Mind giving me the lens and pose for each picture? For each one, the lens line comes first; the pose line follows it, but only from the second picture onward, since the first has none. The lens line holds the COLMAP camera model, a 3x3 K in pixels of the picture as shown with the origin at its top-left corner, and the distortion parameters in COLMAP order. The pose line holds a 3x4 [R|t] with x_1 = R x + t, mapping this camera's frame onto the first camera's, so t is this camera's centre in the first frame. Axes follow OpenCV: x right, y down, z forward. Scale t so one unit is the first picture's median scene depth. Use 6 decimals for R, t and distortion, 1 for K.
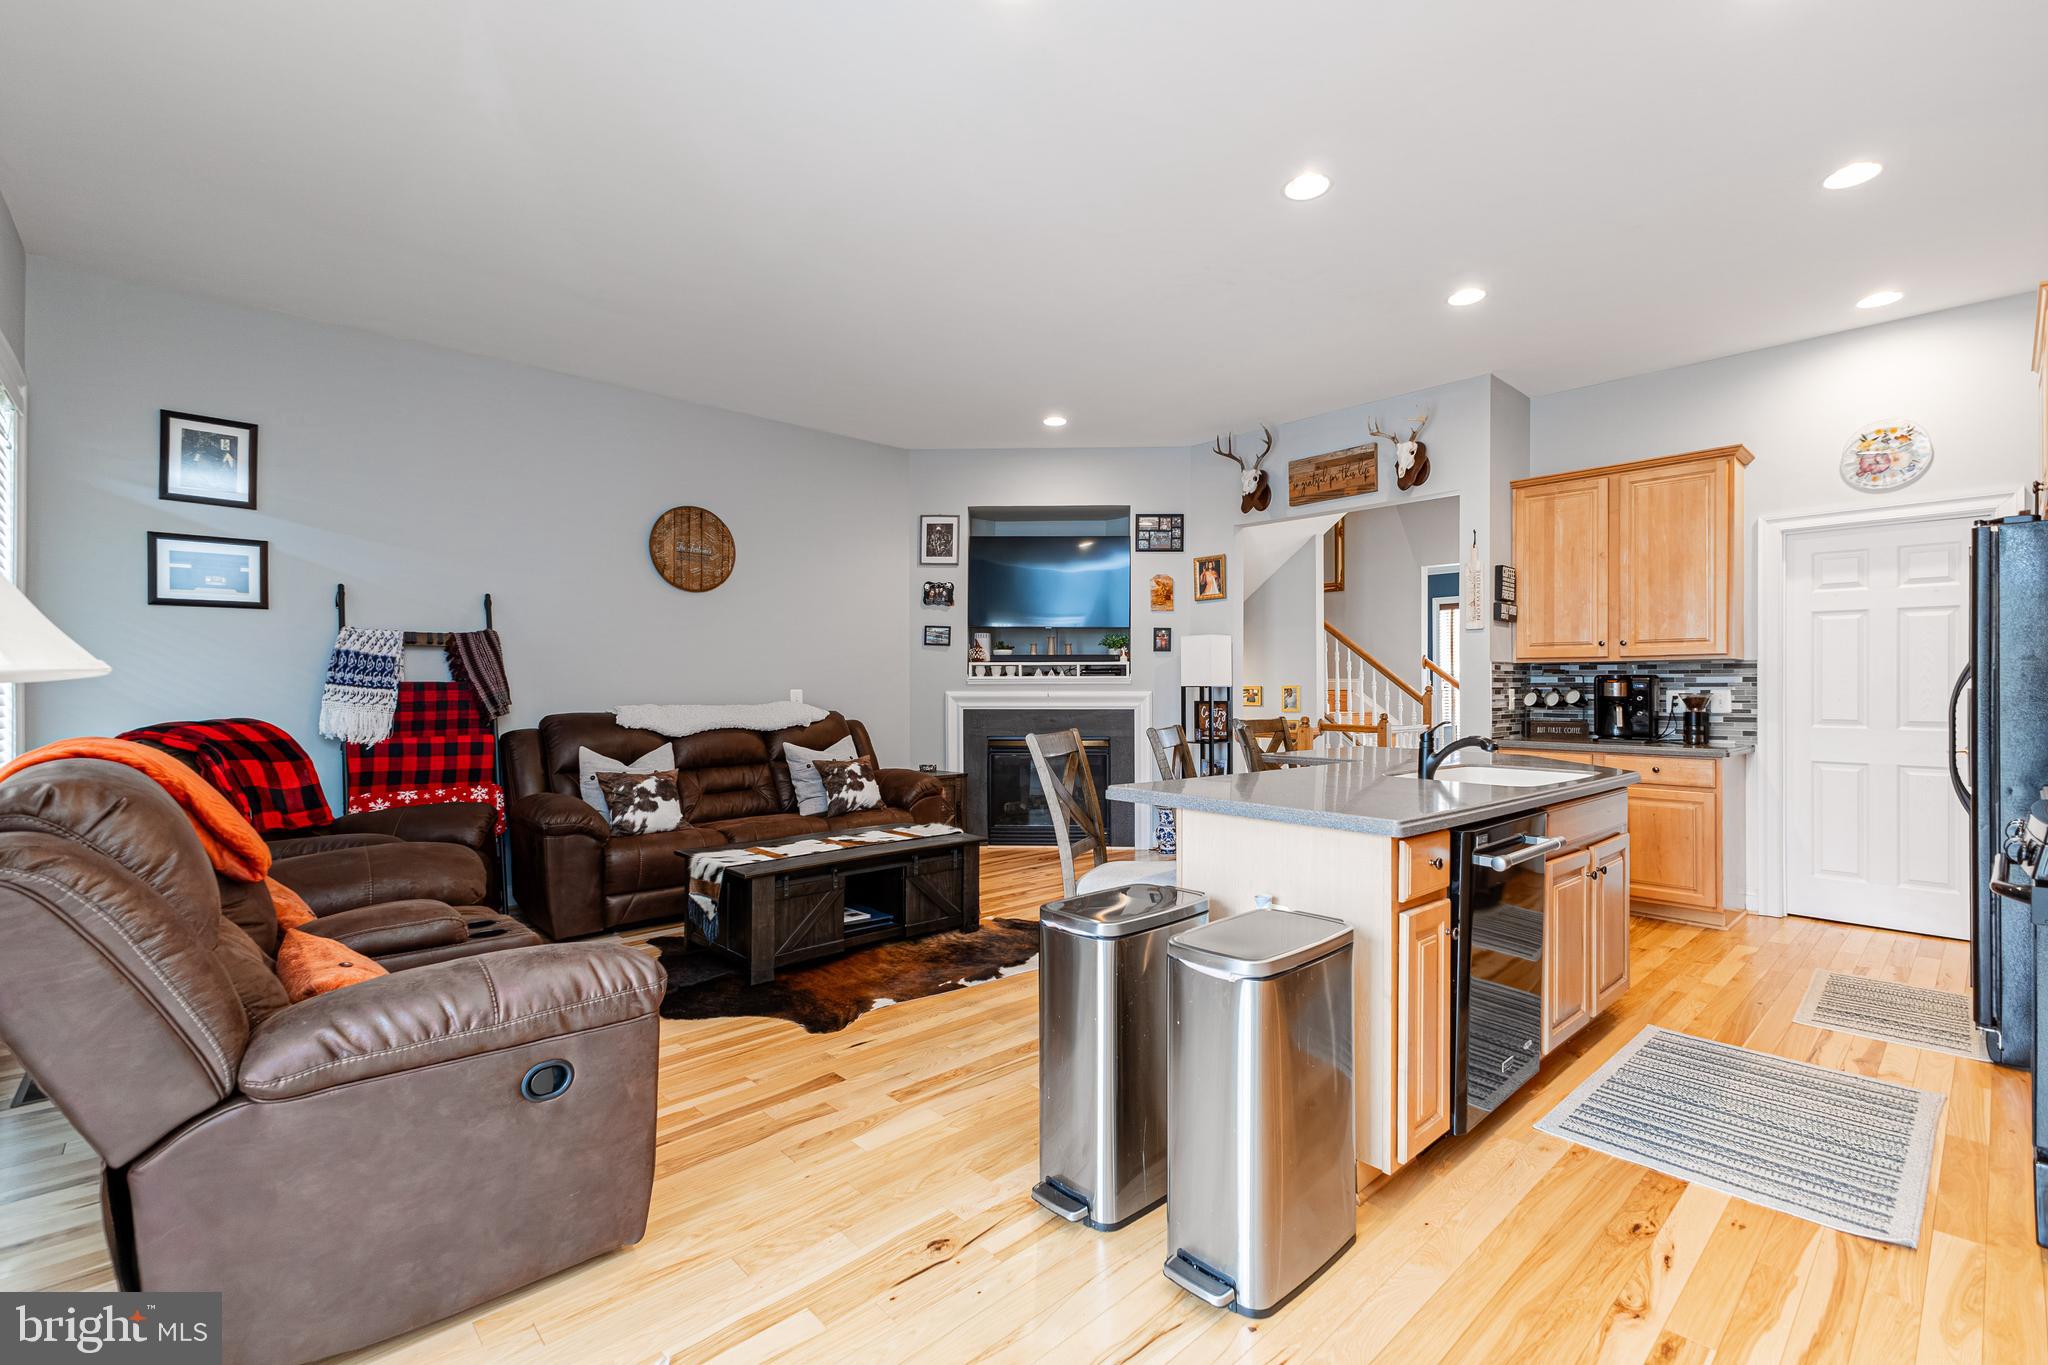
lens RADIAL K [[884.1, 0, 1032.0], [0, 884.1, 680.3], [0, 0, 1]] dist [0.024980, -0.001831]
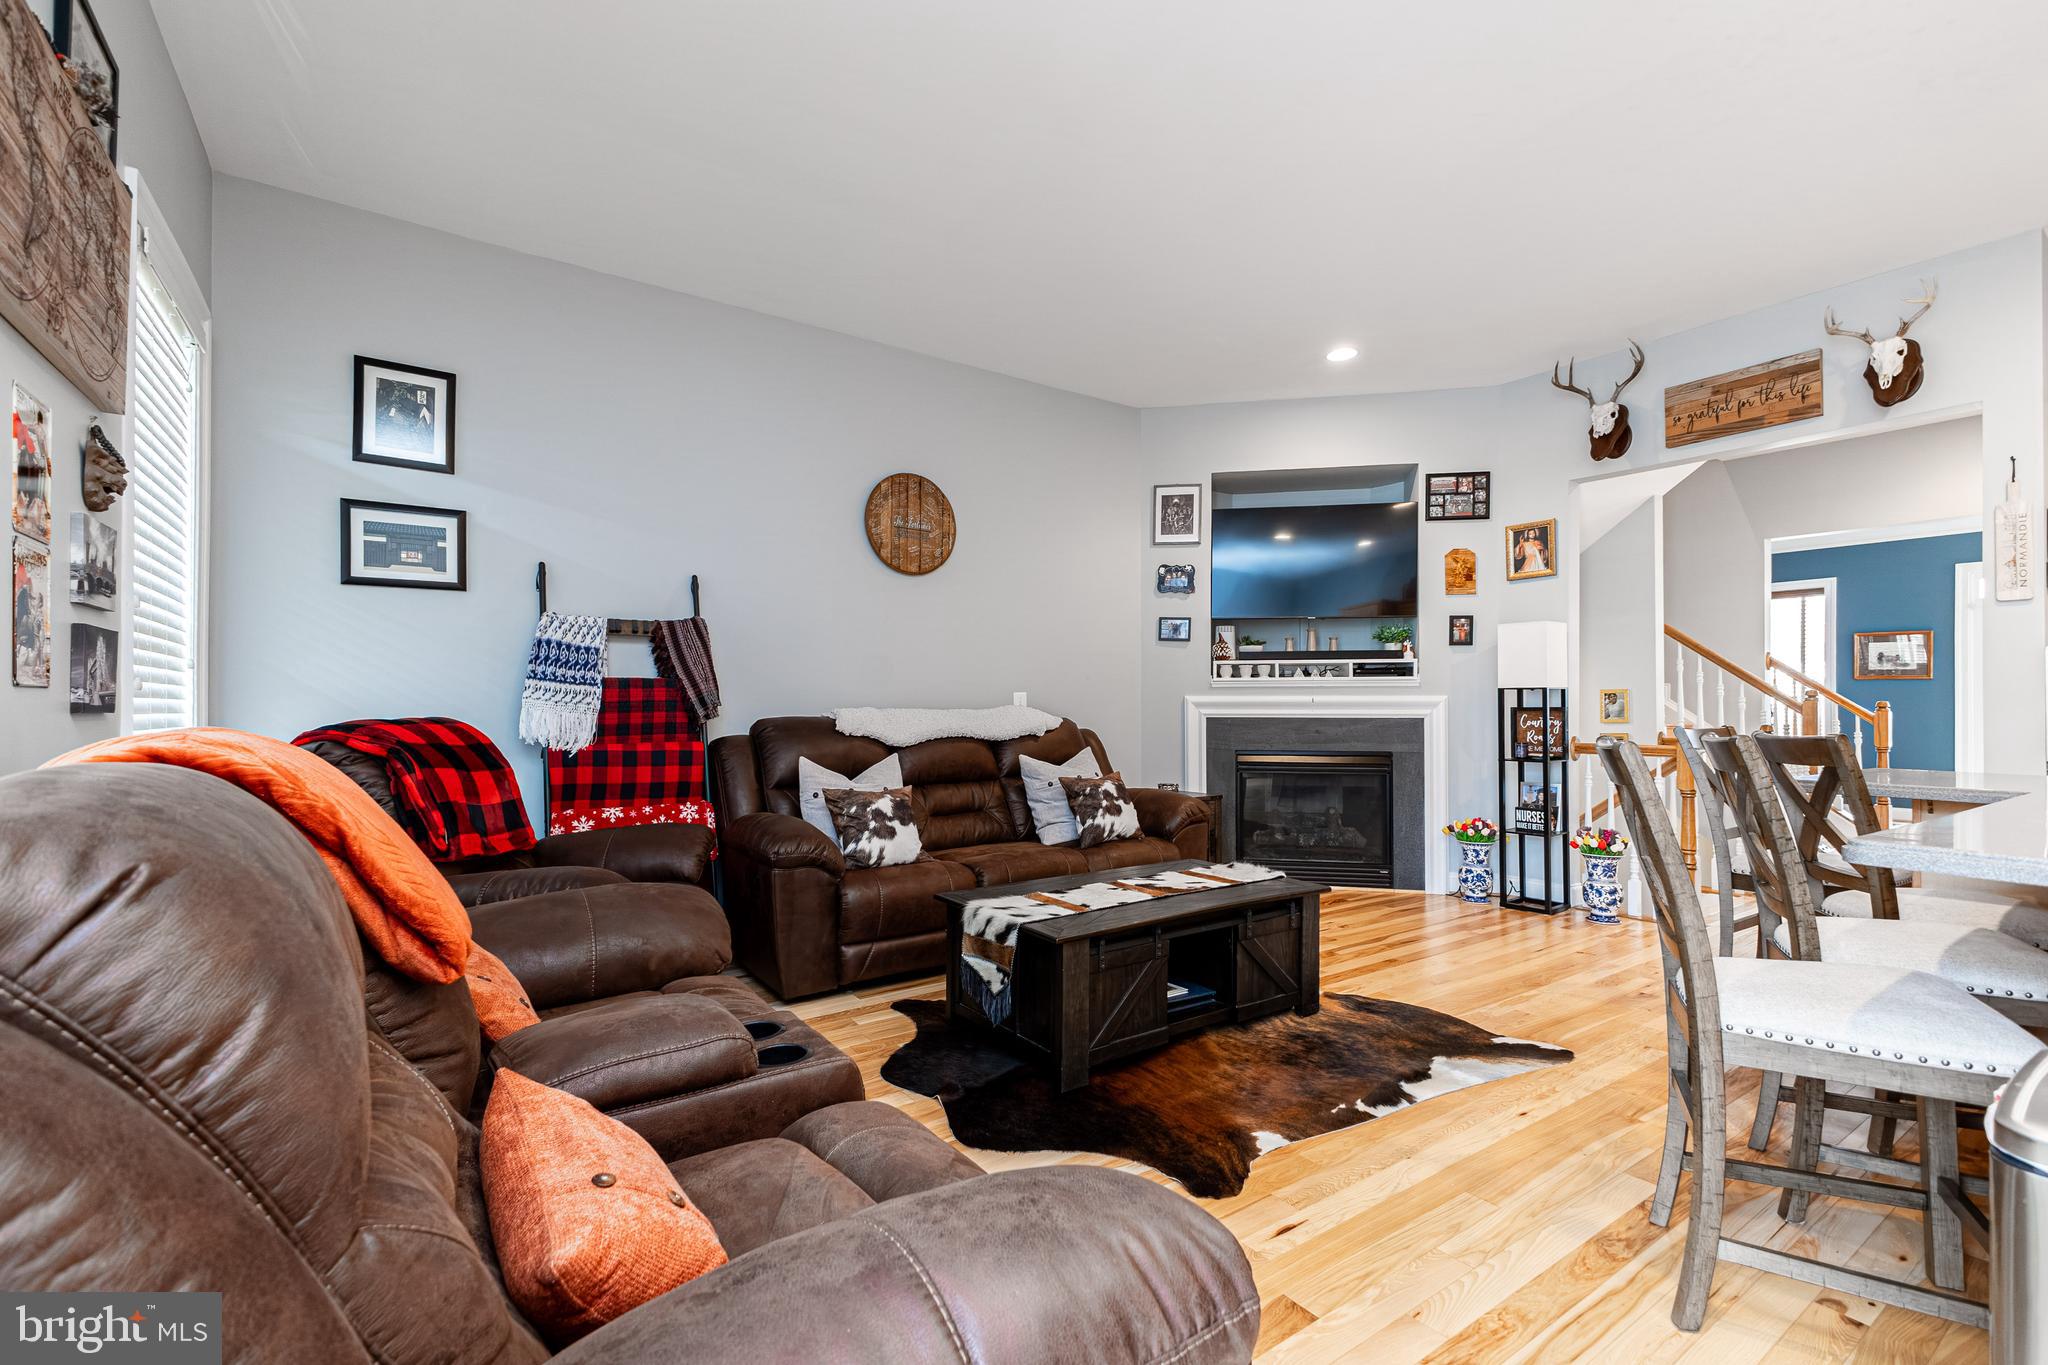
lens RADIAL K [[884.1, 0, 1014.8], [0, 884.1, 691.0], [0, 0, 1]] dist [0.024980, -0.001831]
pose [[0.988558, -0.001946, -0.150832, -0.192609], [0.000942, 0.999977, -0.006726, 0.019804], [0.150841, 0.006507, 0.988537, 0.225353]]
